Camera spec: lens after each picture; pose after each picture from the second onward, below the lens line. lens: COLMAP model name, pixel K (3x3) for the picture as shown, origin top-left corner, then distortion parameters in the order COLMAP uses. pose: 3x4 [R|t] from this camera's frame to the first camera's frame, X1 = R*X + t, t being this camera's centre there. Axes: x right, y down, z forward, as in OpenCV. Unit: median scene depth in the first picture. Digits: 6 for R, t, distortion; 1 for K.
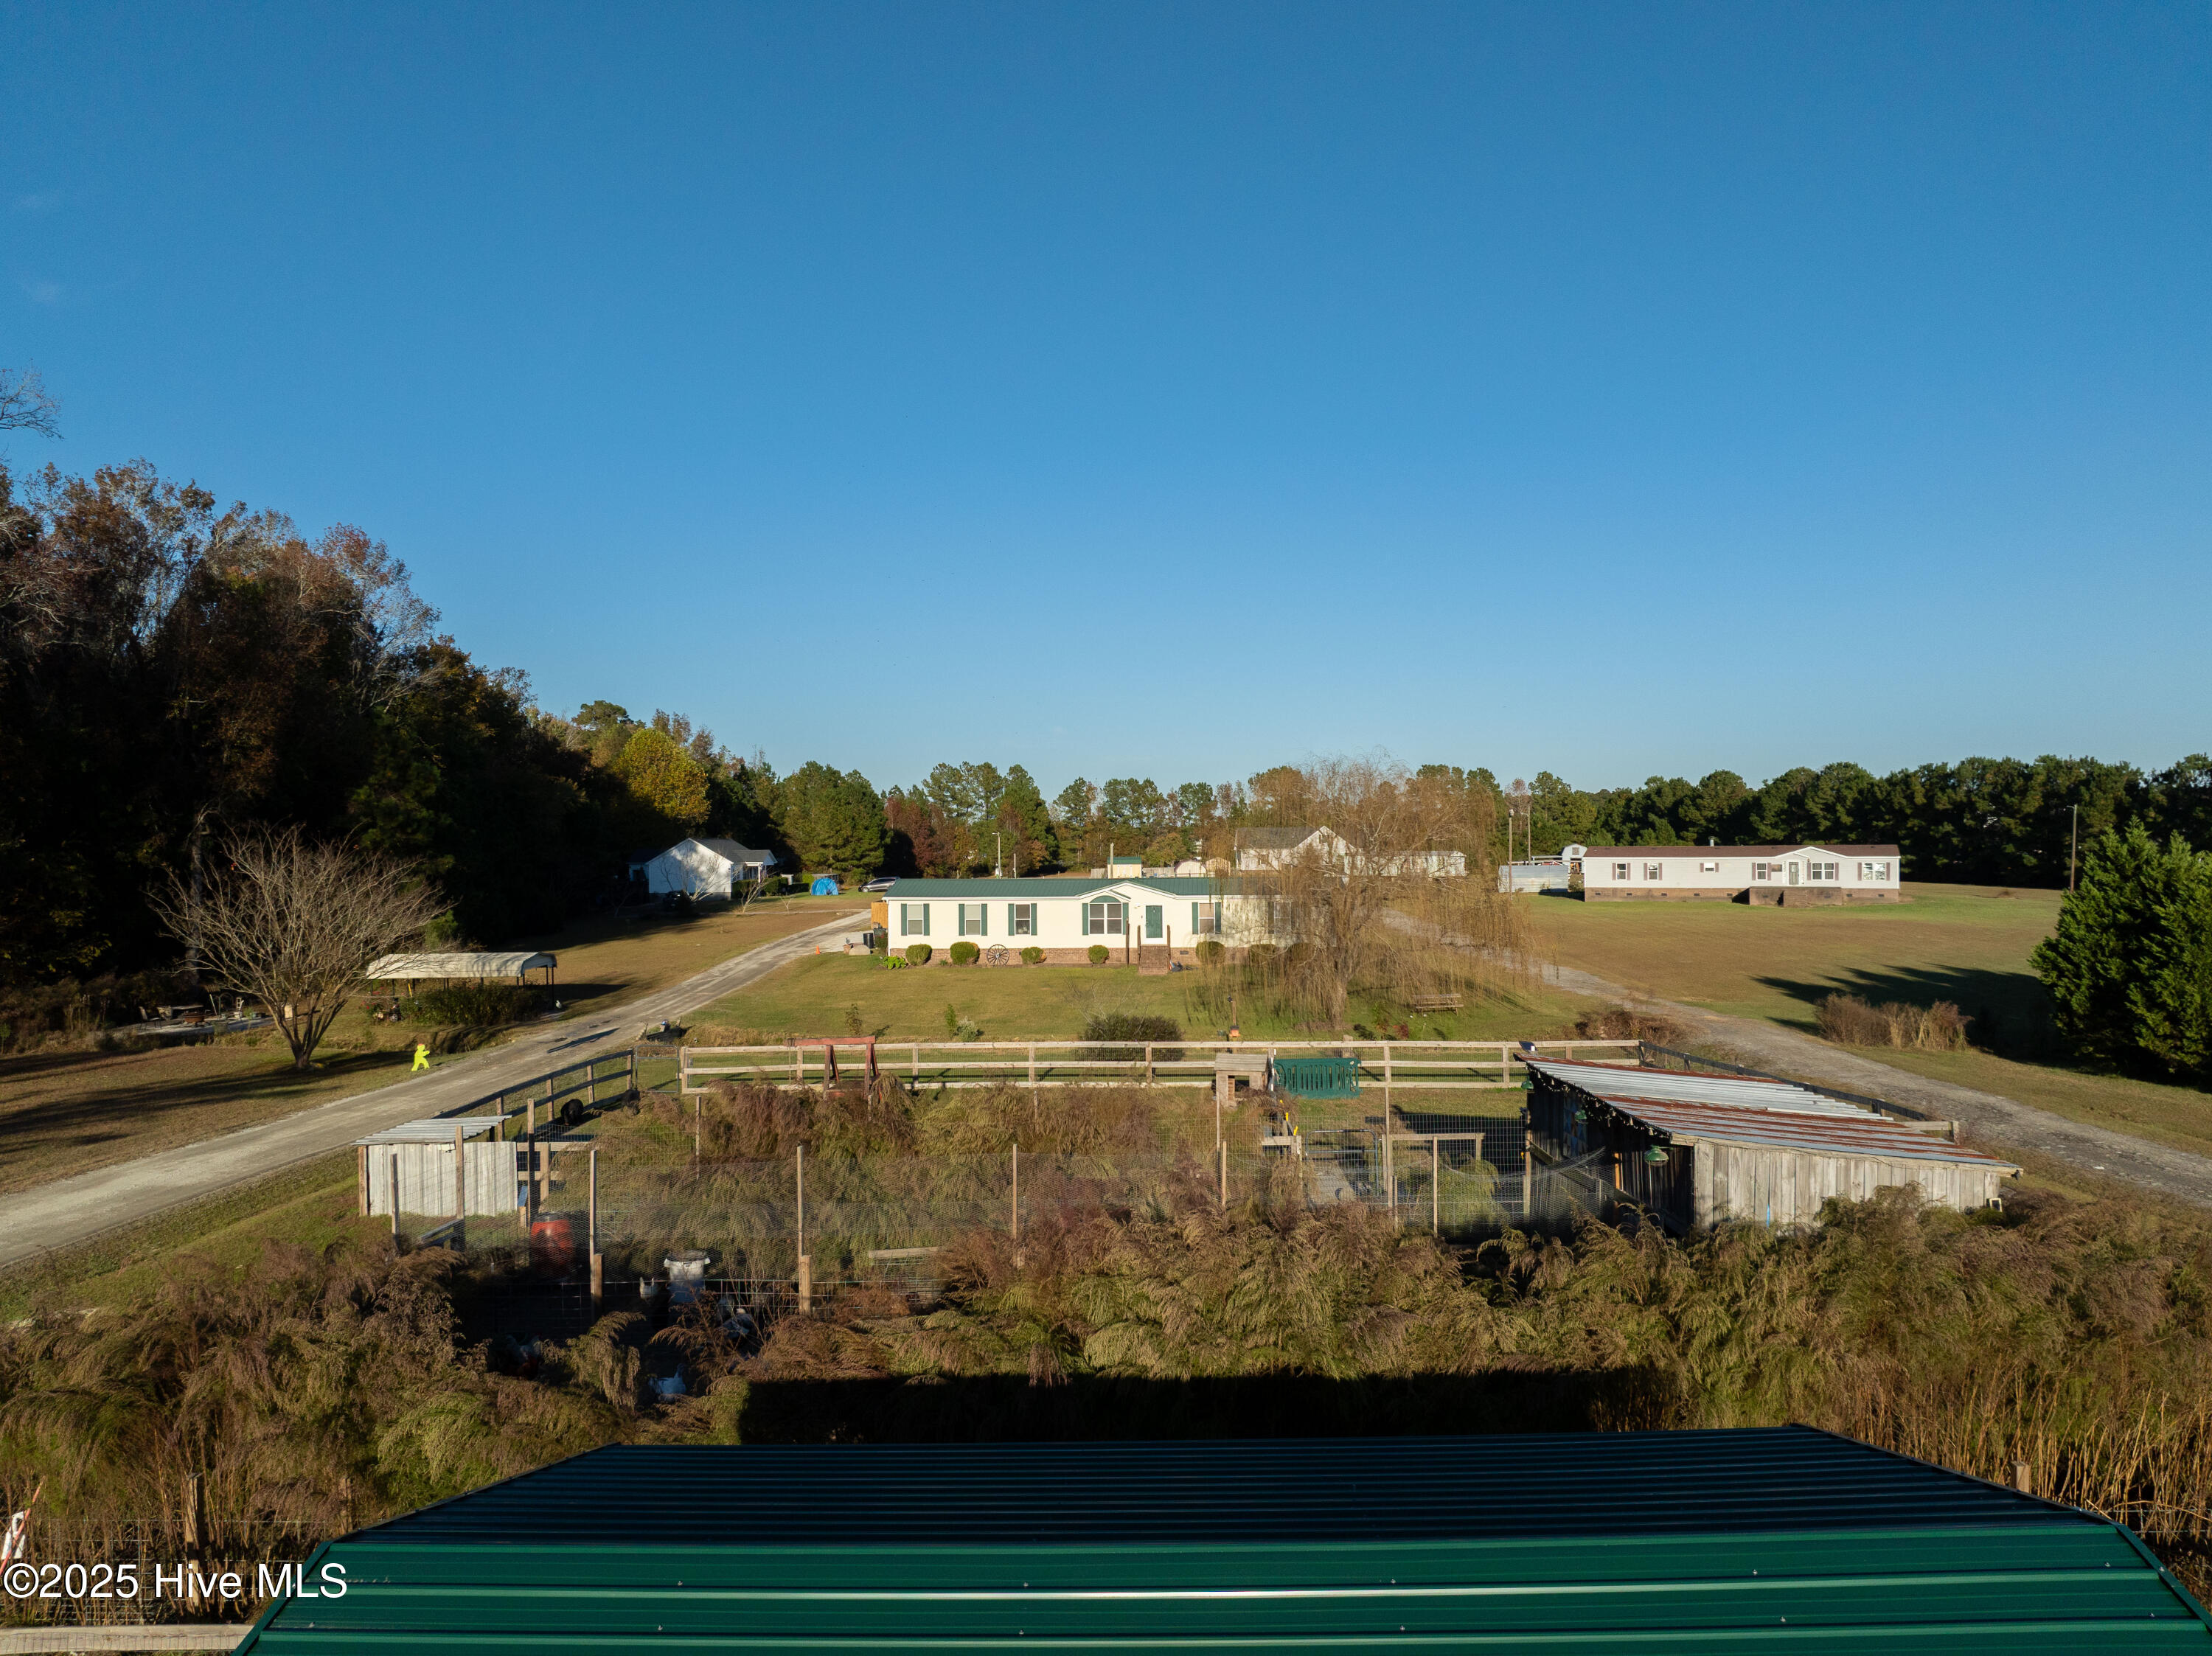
lens RADIAL K [[1564.4, 0, 1109.7], [0, 1564.4, 808.3], [0, 0, 1]] dist [-0.034292, -0.003243]
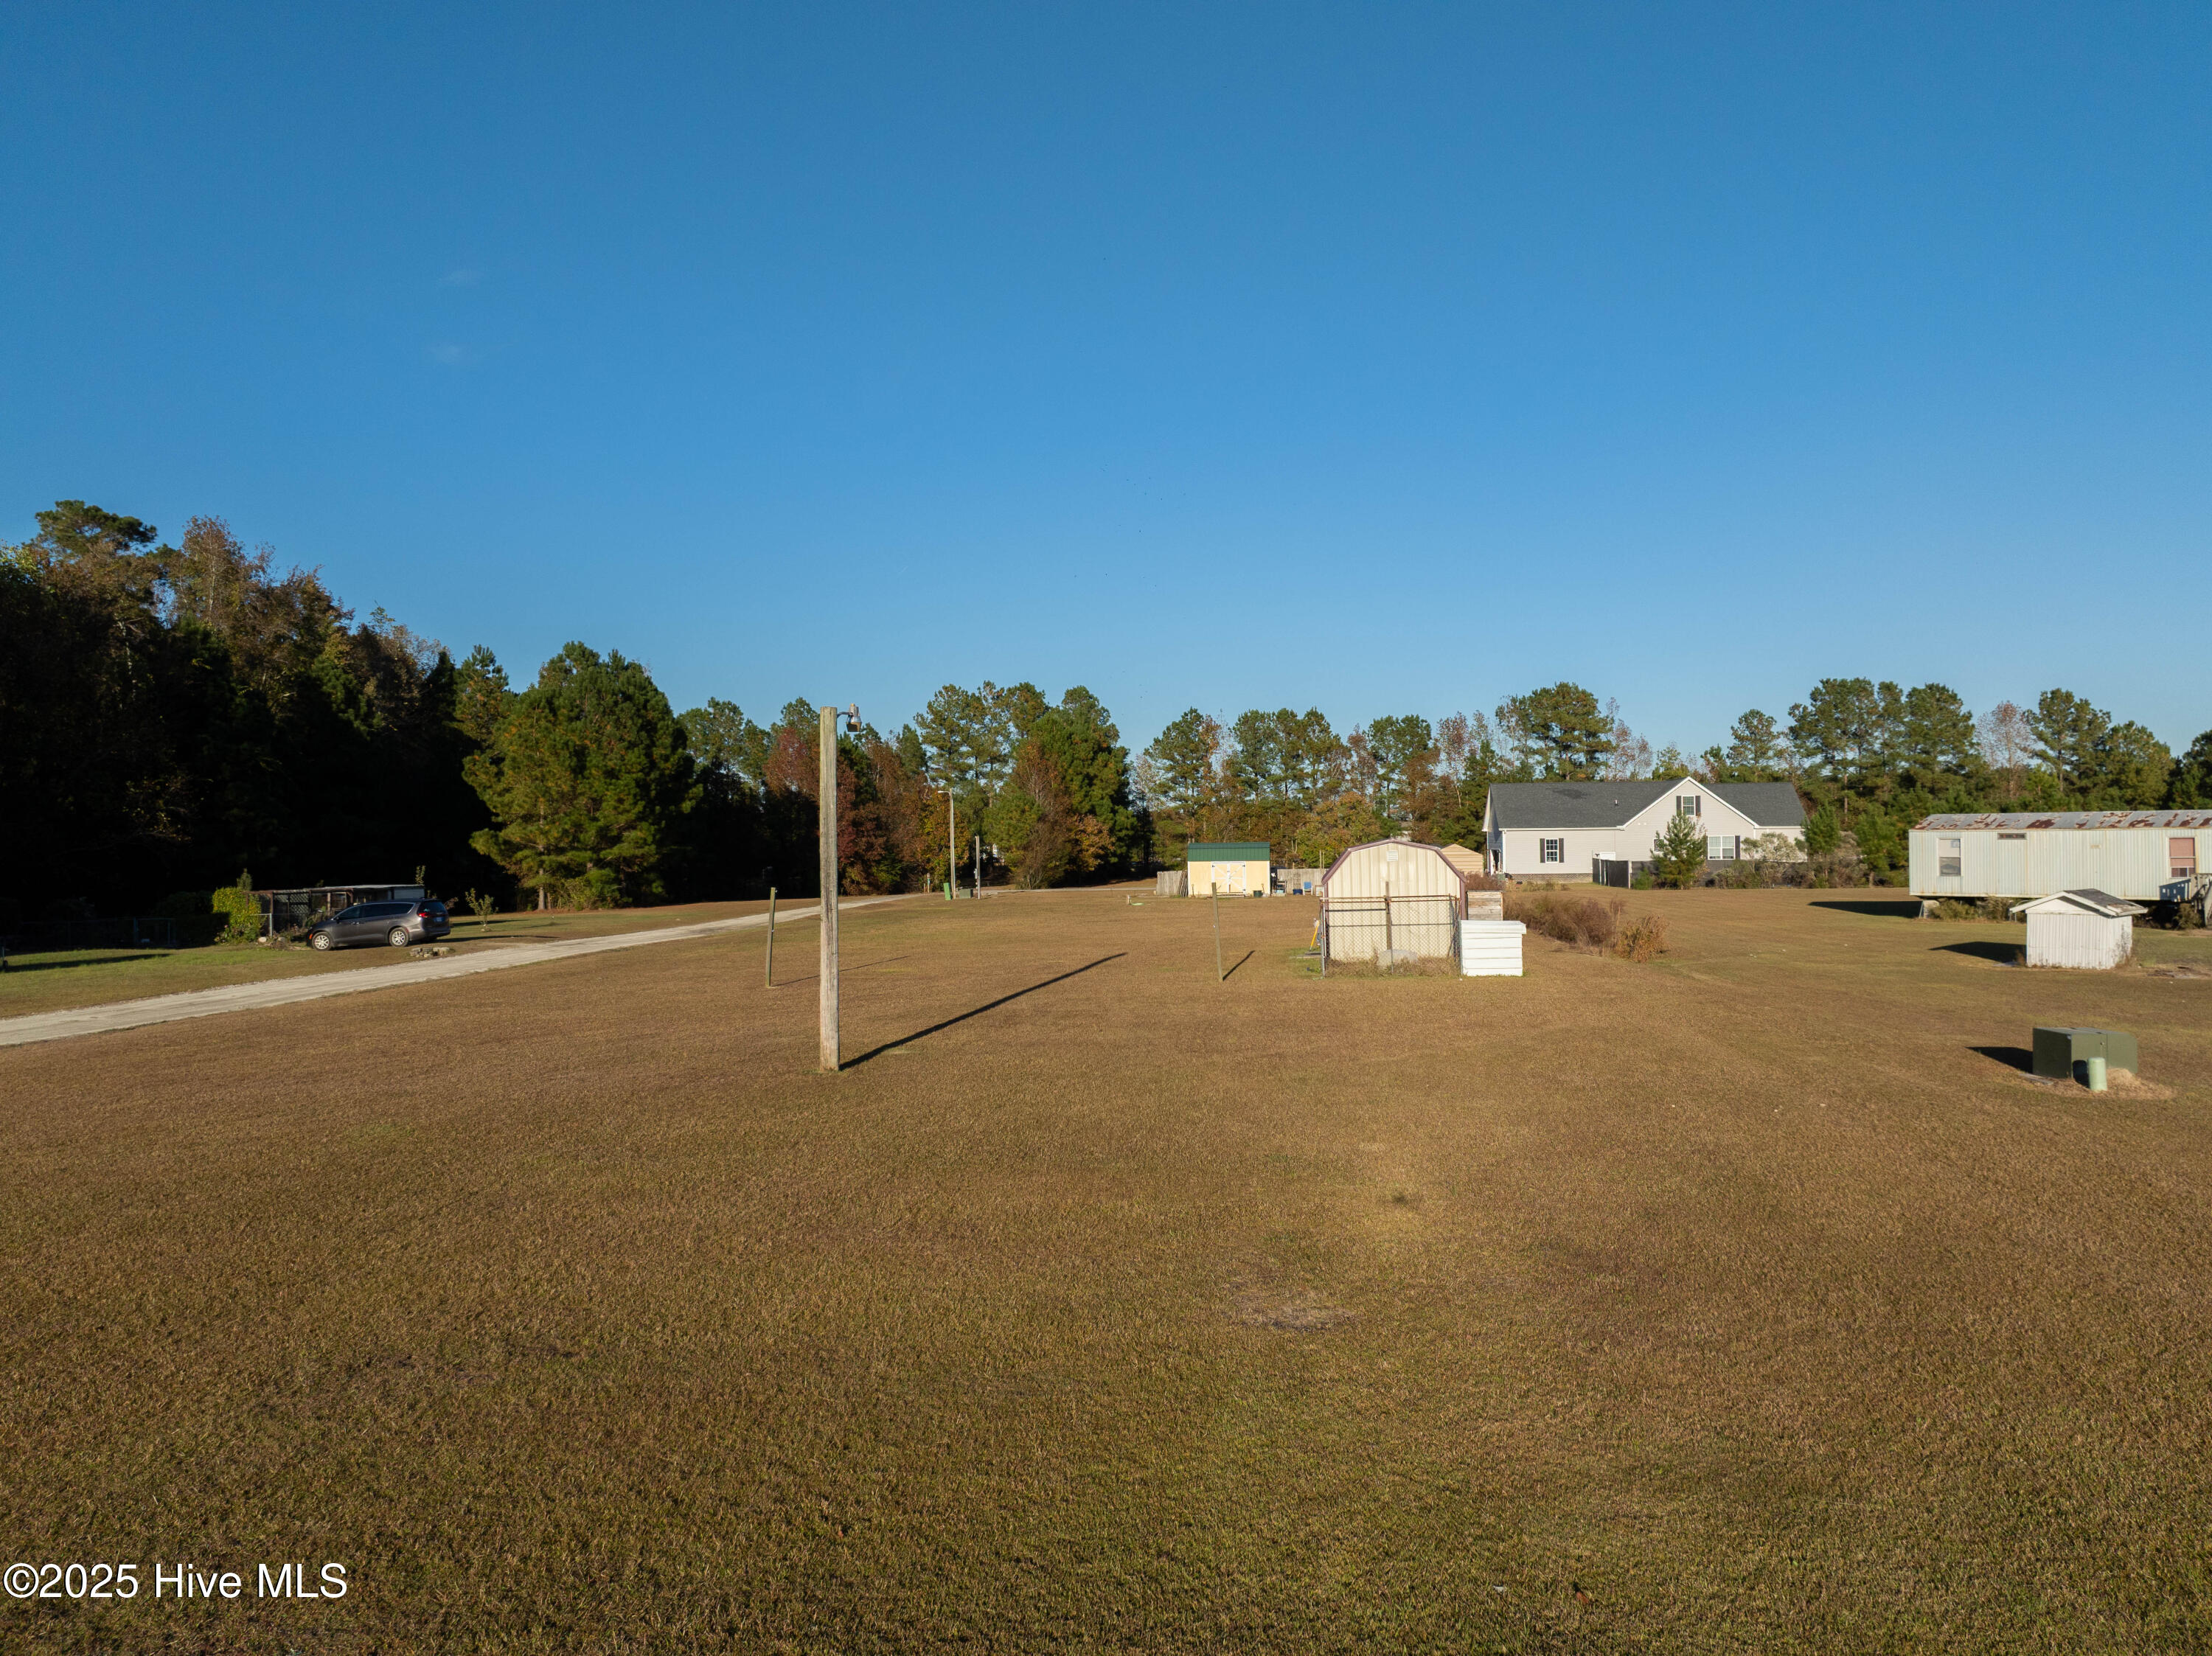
lens RADIAL K [[1543.4, 0, 1108.3], [0, 1543.4, 823.0], [0, 0, 1]] dist [-0.003589, -0.066583]
pose [[0.991623, -0.003081, -0.129130, 0.031012], [0.004217, 0.999955, 0.008525, 0.022641], [0.129098, -0.008998, 0.991591, 0.598880]]
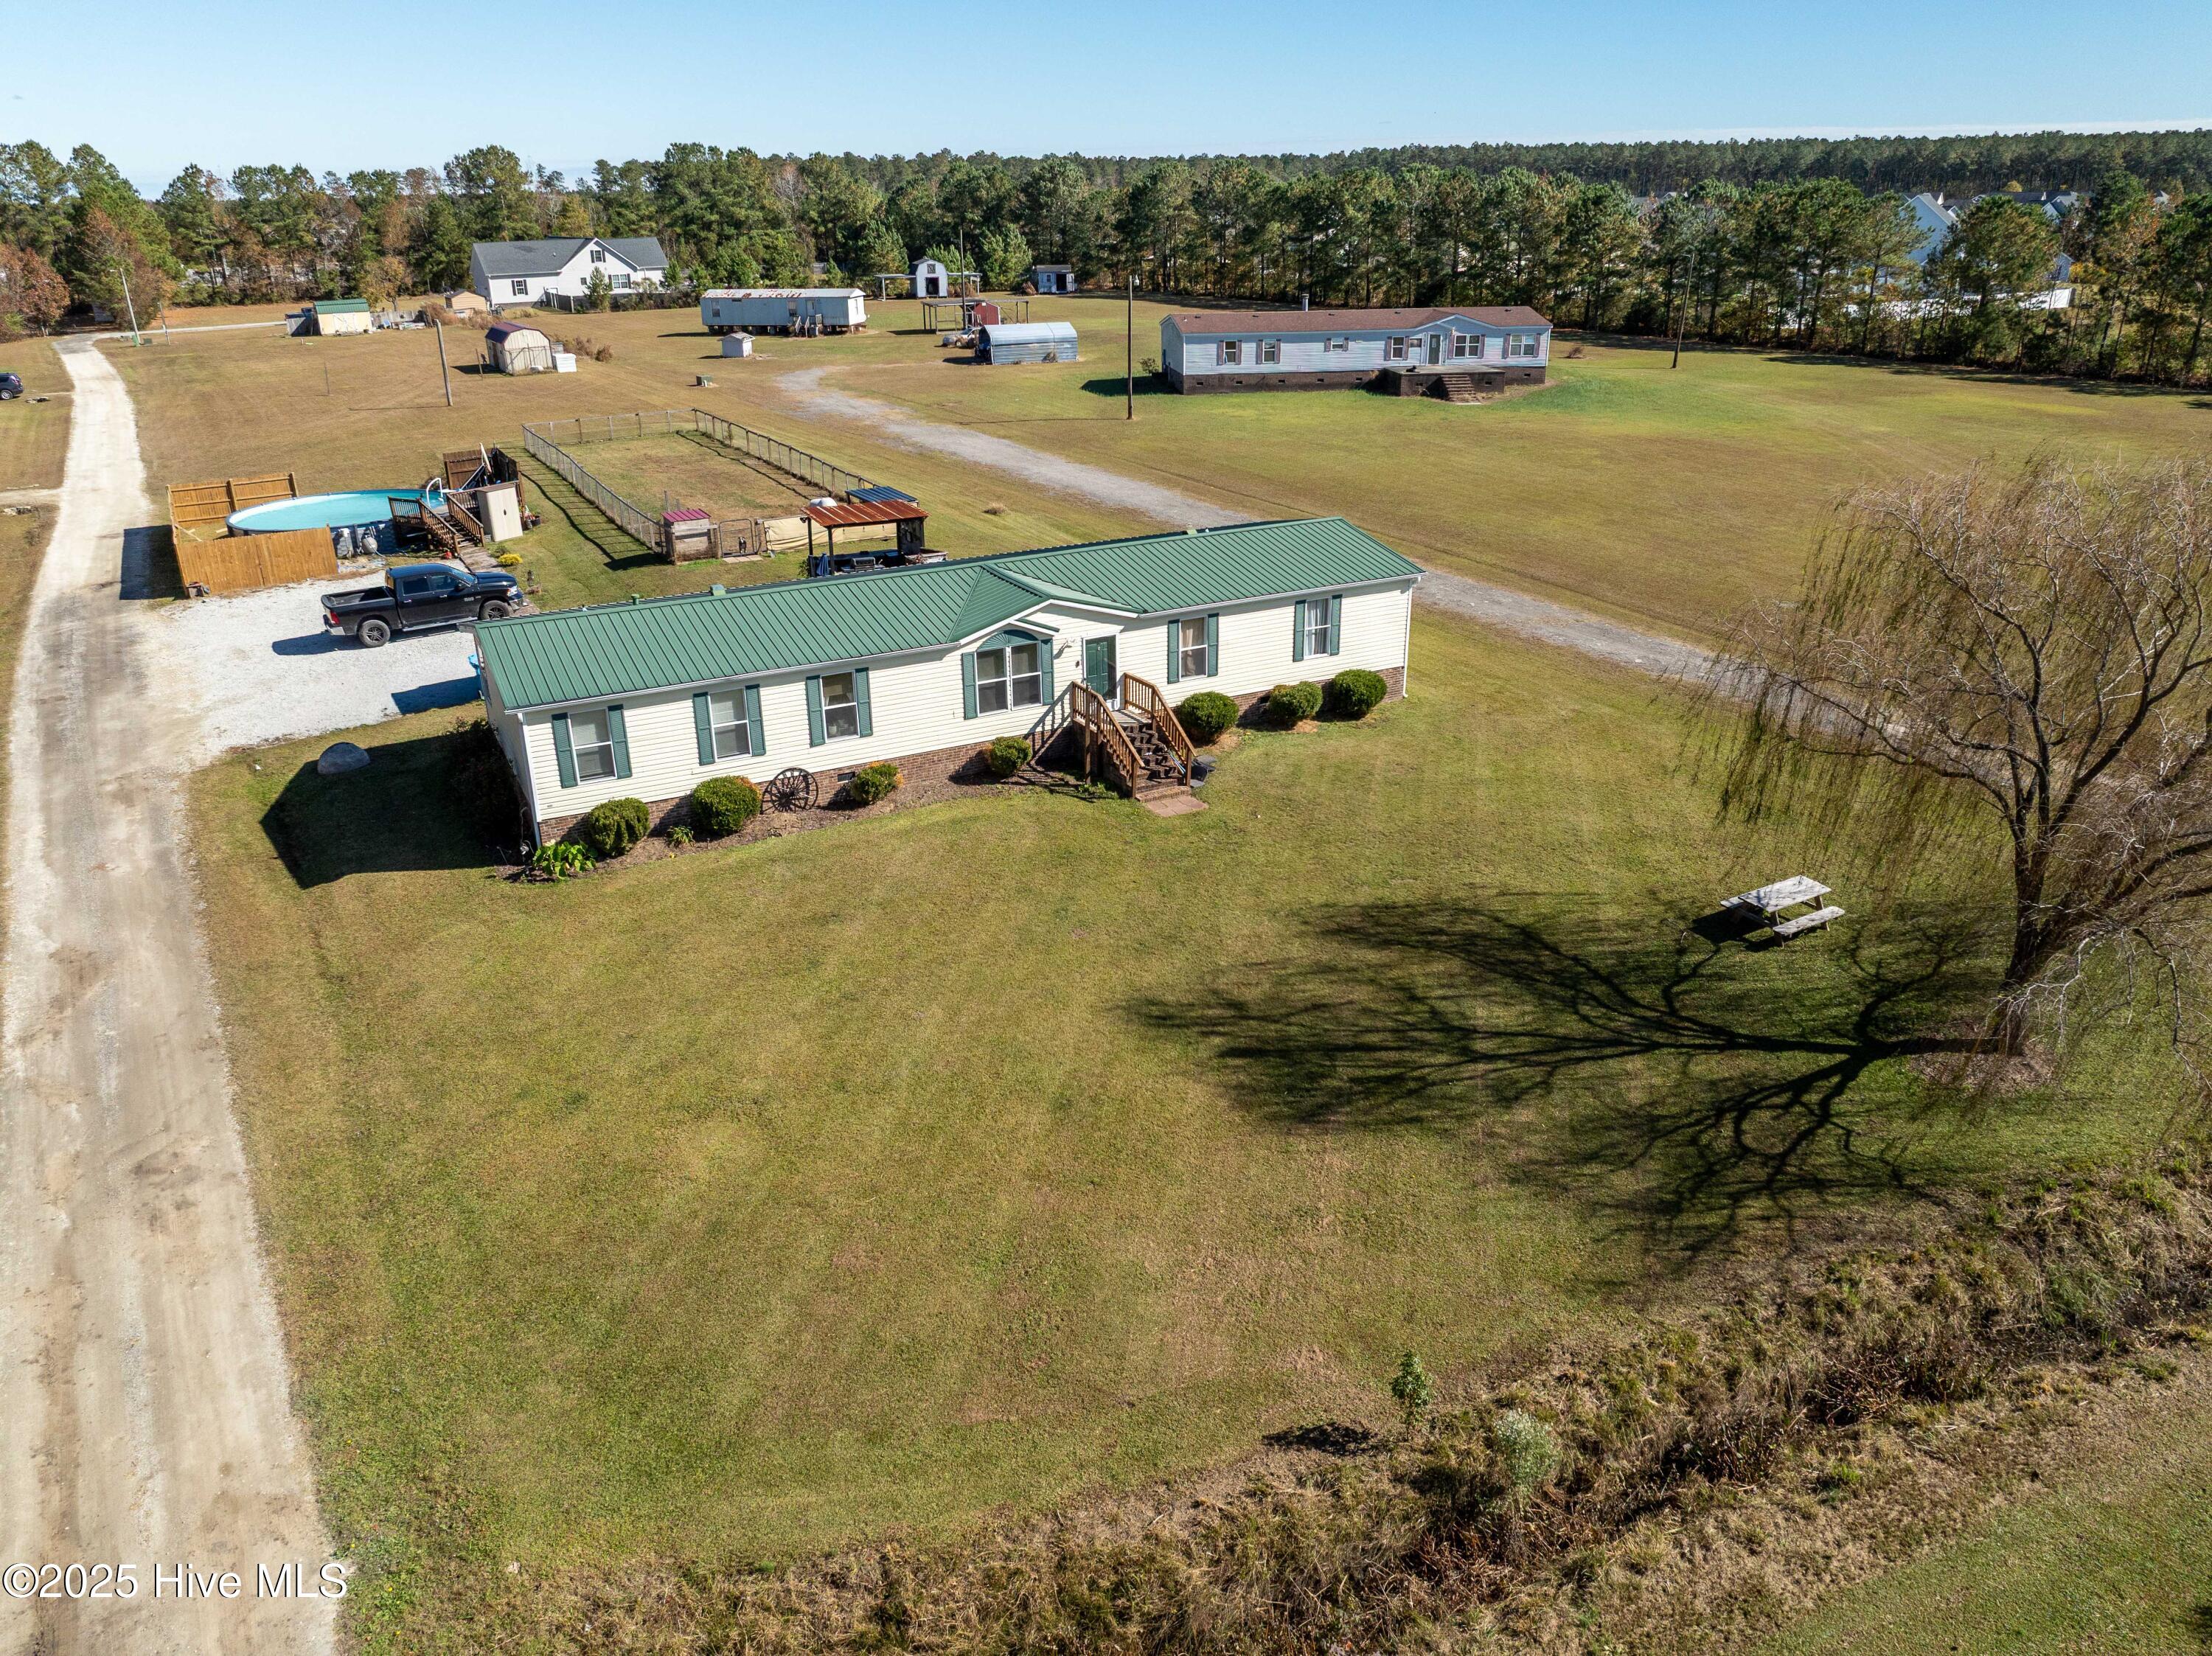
lens RADIAL K [[1563.9, 0, 1110.0], [0, 1563.9, 828.8], [0, 0, 1]] dist [-0.037226, 0.002838]
pose [[0.856440, -0.199375, 0.476193, -0.071874], [-0.004909, 0.919228, 0.393695, -0.025048], [-0.516223, -0.339514, 0.786285, 0.205890]]
